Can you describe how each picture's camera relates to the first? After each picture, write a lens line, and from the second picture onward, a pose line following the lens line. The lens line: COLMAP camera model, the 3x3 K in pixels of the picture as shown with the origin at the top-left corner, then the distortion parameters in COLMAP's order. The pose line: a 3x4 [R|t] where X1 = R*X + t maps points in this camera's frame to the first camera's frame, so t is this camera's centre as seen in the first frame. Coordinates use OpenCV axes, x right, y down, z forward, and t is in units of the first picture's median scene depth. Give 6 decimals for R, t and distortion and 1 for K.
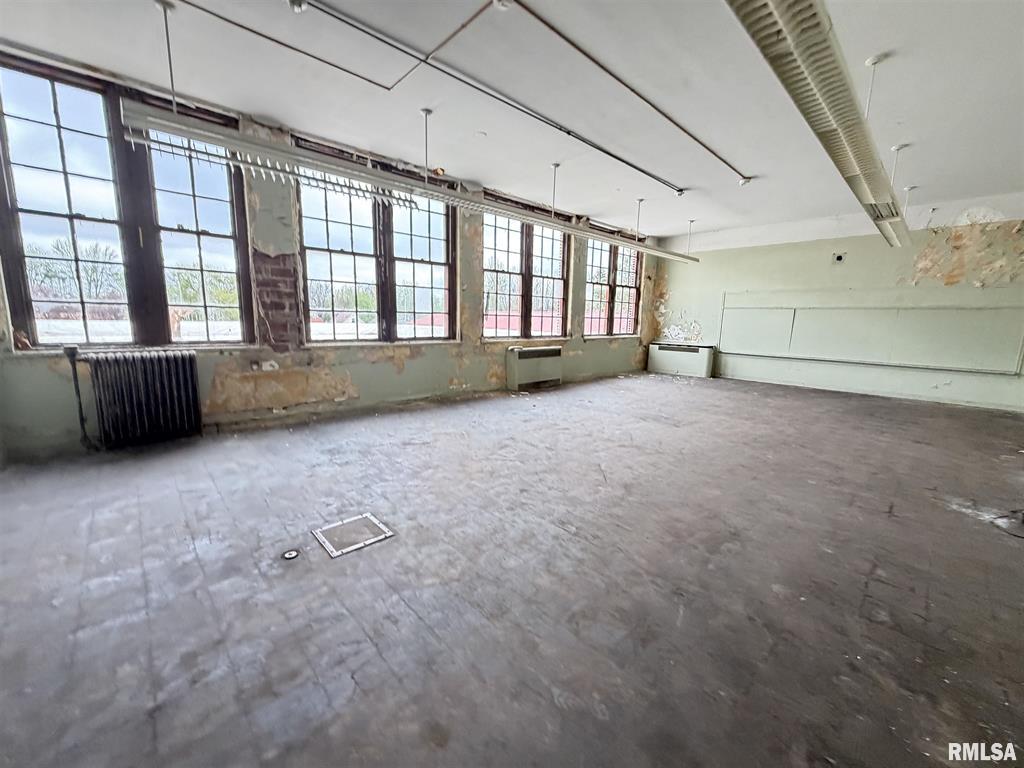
lens RADIAL K [[407.2, 0, 510.3], [0, 407.2, 383.2], [0, 0, 1]] dist [0.000062, -0.000210]
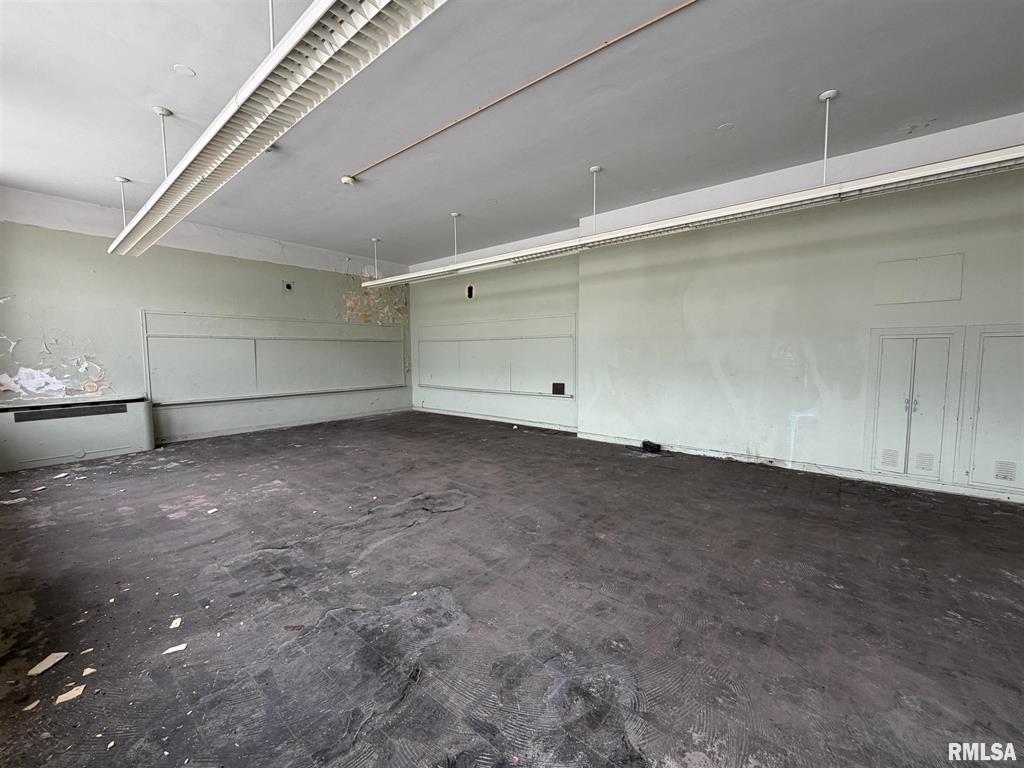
lens RADIAL K [[407.2, 0, 510.3], [0, 407.2, 383.2], [0, 0, 1]] dist [0.000062, -0.000210]
pose [[-0.124852, -0.098644, 0.987259, -0.235133], [0.159543, 0.980101, 0.118105, -0.130392], [-0.979264, 0.172256, -0.106630, 0.705498]]
